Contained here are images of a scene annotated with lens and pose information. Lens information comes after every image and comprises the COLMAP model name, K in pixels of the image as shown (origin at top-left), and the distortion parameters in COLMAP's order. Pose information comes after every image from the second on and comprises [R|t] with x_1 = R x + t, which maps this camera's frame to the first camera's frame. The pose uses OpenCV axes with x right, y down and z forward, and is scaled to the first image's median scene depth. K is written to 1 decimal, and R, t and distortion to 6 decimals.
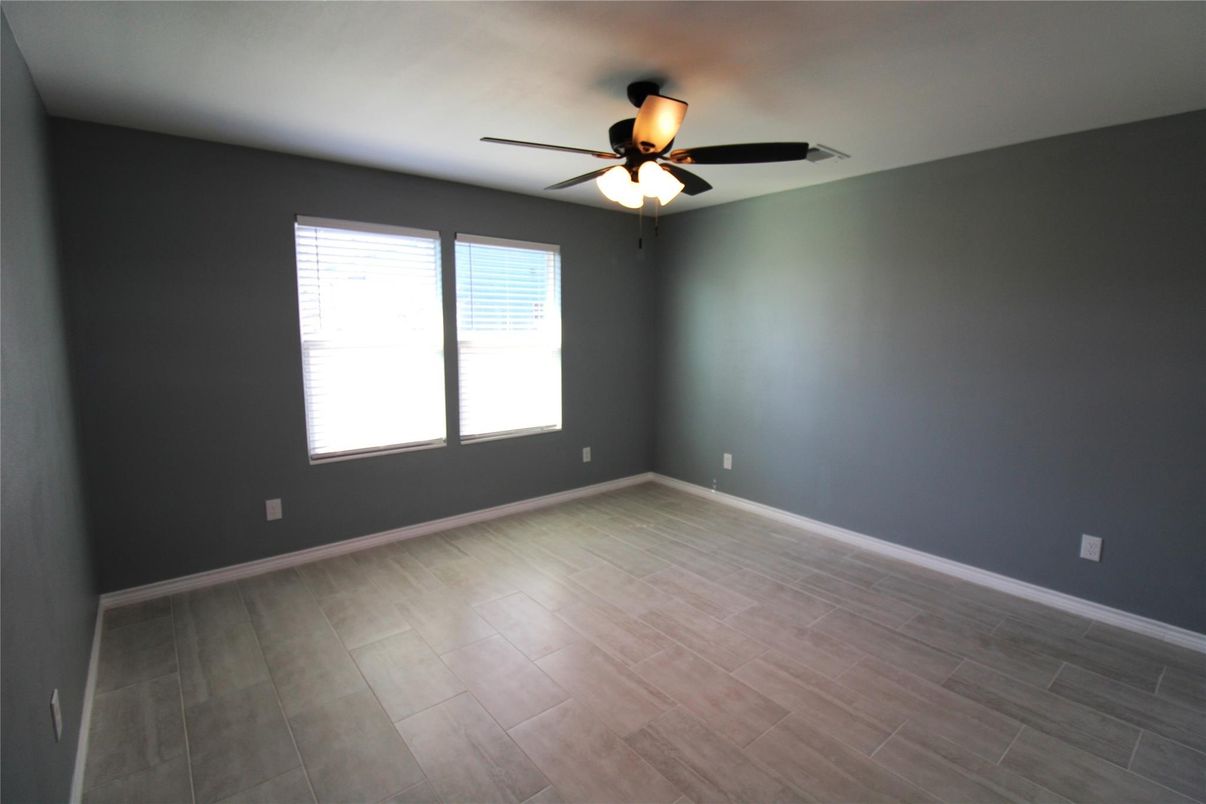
lens RADIAL K [[577.3, 0, 604.4], [0, 577.3, 397.2], [0, 0, 1]] dist [0.001644, -0.006994]
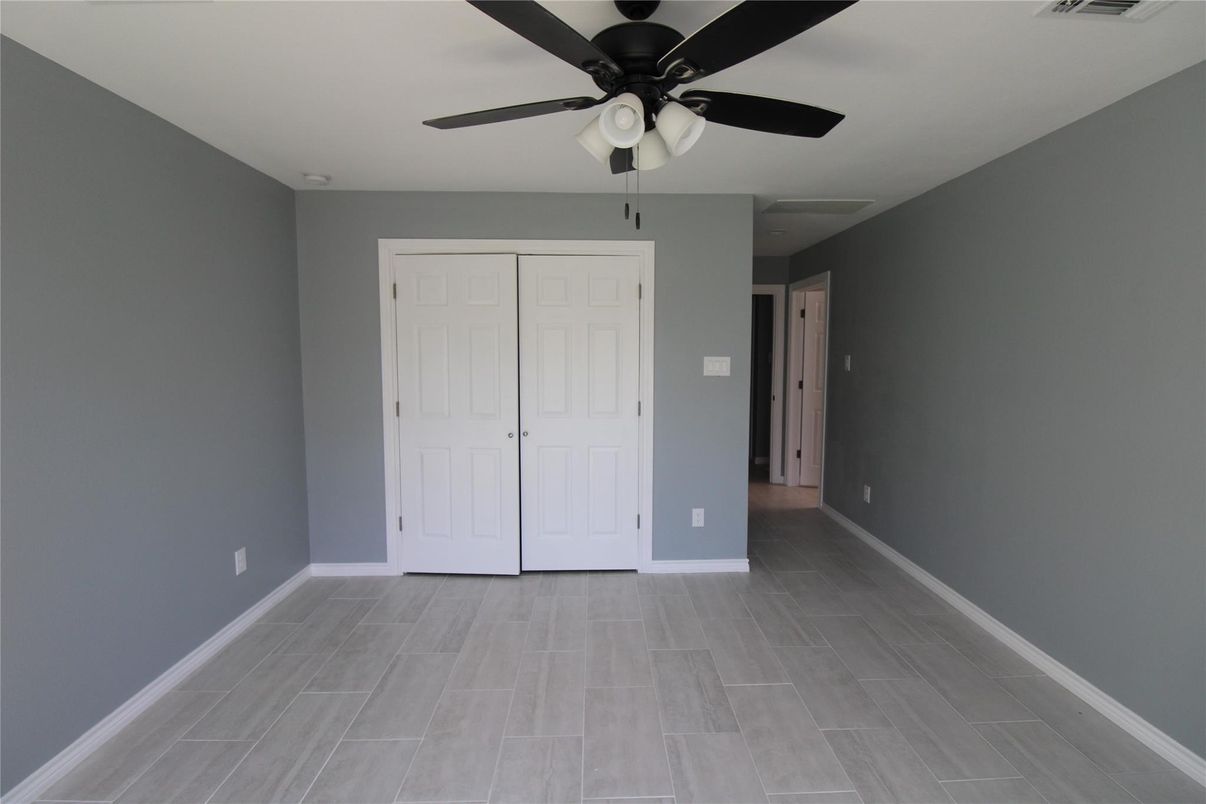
lens RADIAL K [[577.3, 0, 604.4], [0, 577.3, 397.2], [0, 0, 1]] dist [0.001644, -0.006994]
pose [[-0.803949, -0.053414, 0.592295, -0.325846], [0.067220, 0.981414, 0.179746, -0.202734], [-0.590887, 0.184321, -0.785416, 1.666546]]
